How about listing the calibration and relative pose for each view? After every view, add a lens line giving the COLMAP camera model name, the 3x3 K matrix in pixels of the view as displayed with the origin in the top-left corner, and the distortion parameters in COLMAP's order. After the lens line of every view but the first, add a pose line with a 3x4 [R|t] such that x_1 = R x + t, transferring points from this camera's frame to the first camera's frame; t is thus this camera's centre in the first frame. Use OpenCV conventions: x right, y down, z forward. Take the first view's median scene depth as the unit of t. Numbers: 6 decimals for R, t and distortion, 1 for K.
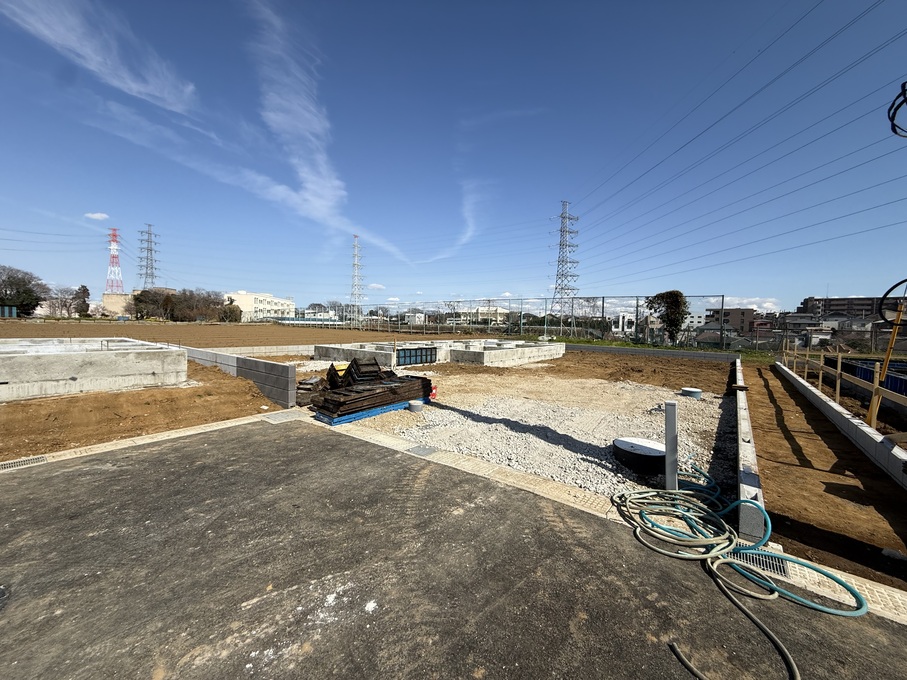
lens RADIAL K [[359.9, 0, 449.3], [0, 359.9, 340.3], [0, 0, 1]] dist [-0.000748, -0.000210]
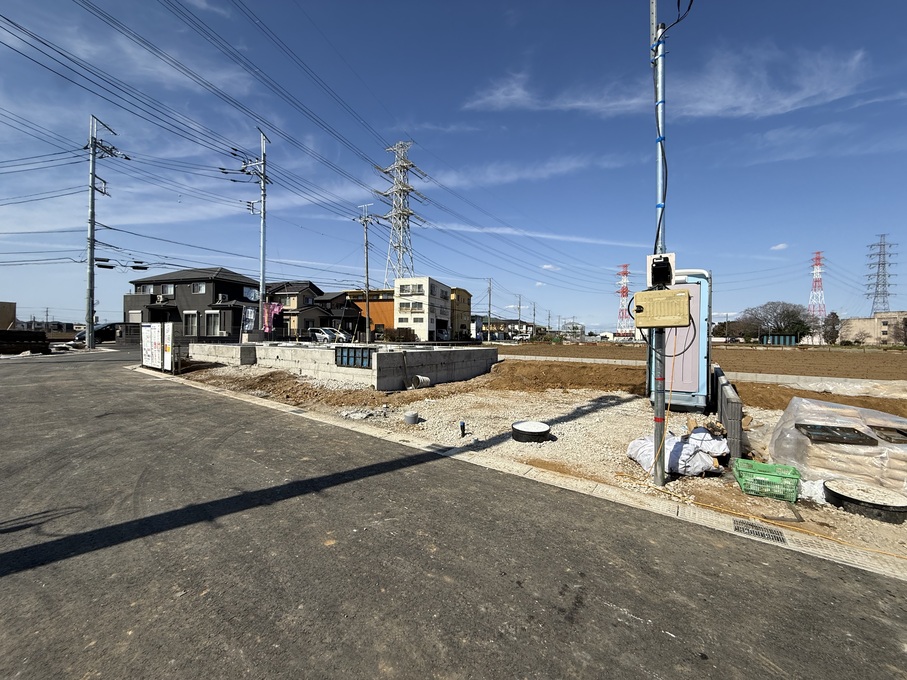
lens RADIAL K [[358.6, 0, 450.1], [0, 358.6, 344.0], [0, 0, 1]] dist [0.000754, 0.000221]
pose [[0.062572, -0.005273, -0.998027, -0.087200], [-0.054908, 0.998453, -0.008717, 0.000883], [0.996529, 0.055345, 0.062185, -0.105035]]
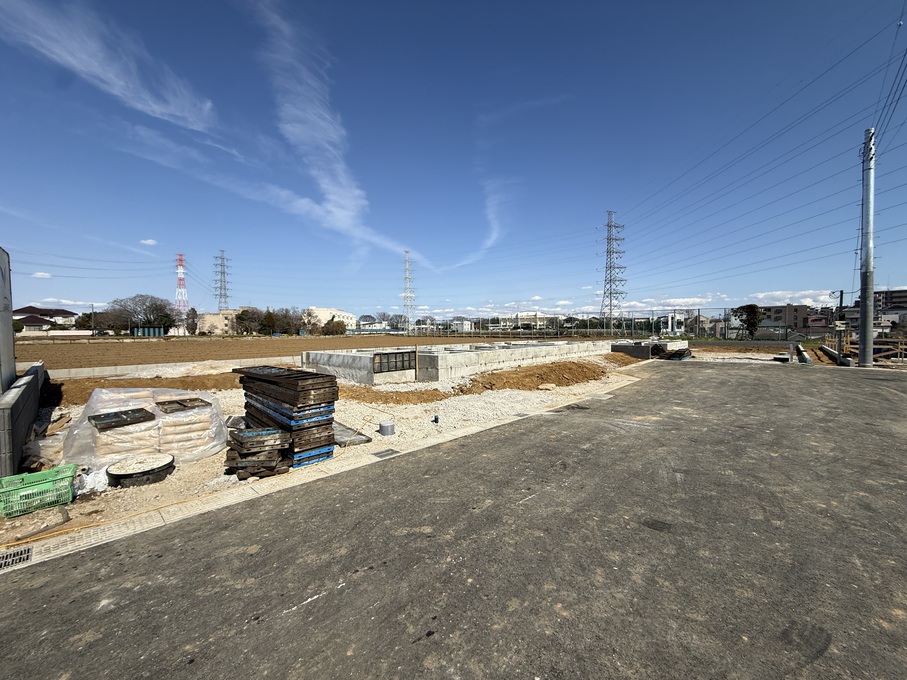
lens RADIAL K [[359.9, 0, 449.3], [0, 359.9, 340.3], [0, 0, 1]] dist [-0.000748, -0.000210]
pose [[0.996086, -0.031252, -0.082682, -0.074294], [0.029747, 0.999370, -0.019377, 0.001259], [0.083235, 0.016841, 0.996388, -0.087946]]
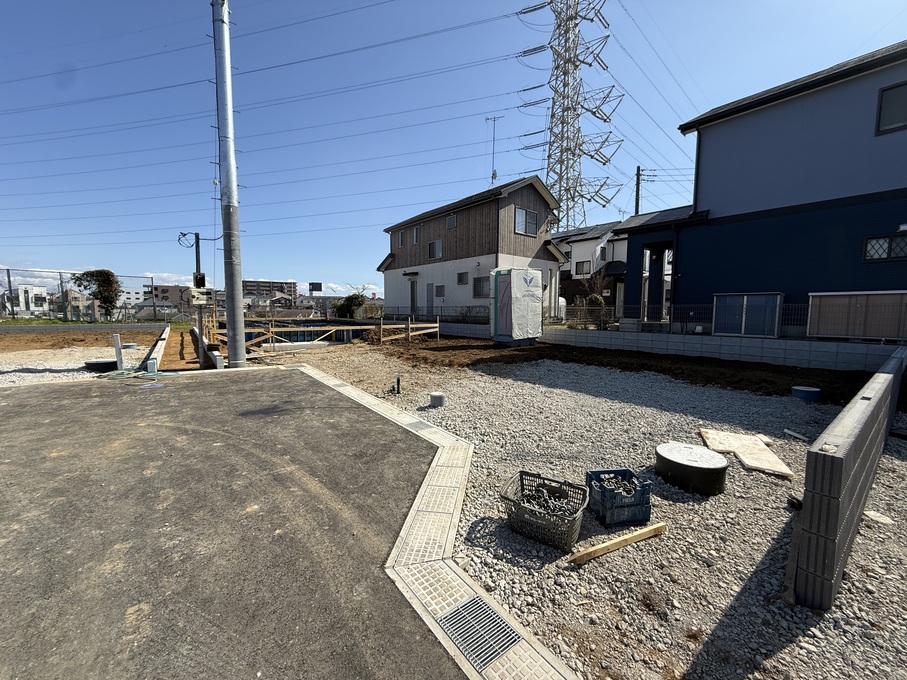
lens RADIAL K [[359.9, 0, 449.3], [0, 359.9, 340.3], [0, 0, 1]] dist [-0.000748, -0.000210]
pose [[0.250788, -0.106227, 0.962196, -0.022610], [0.043704, 0.994190, 0.098369, 0.001370], [-0.967055, 0.017382, 0.253974, -0.034902]]
